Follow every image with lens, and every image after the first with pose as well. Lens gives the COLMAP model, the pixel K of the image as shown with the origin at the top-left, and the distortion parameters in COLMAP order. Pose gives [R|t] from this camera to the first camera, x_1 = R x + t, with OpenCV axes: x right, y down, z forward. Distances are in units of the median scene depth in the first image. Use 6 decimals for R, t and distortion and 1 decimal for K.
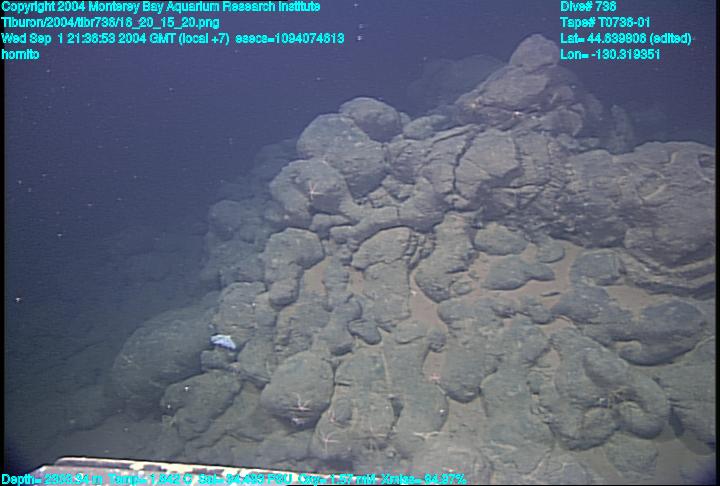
lens RADIAL K [[475.6, 0, 361.3], [0, 475.6, 259.3], [0, 0, 1]] dist [-0.105035, 0.118169]
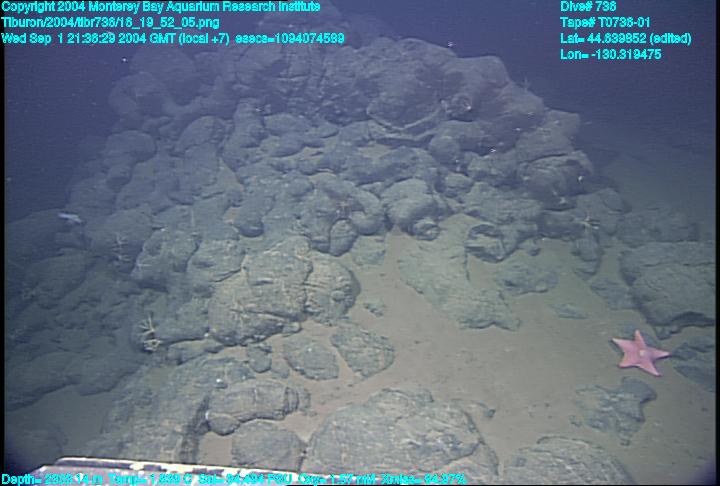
lens RADIAL K [[475.6, 0, 361.3], [0, 475.6, 259.3], [0, 0, 1]] dist [-0.105035, 0.118169]
pose [[0.991474, -0.066506, 0.112051, 0.357726], [0.069466, 0.997326, -0.022714, 0.407129], [-0.110241, 0.030304, 0.993443, -0.324510]]
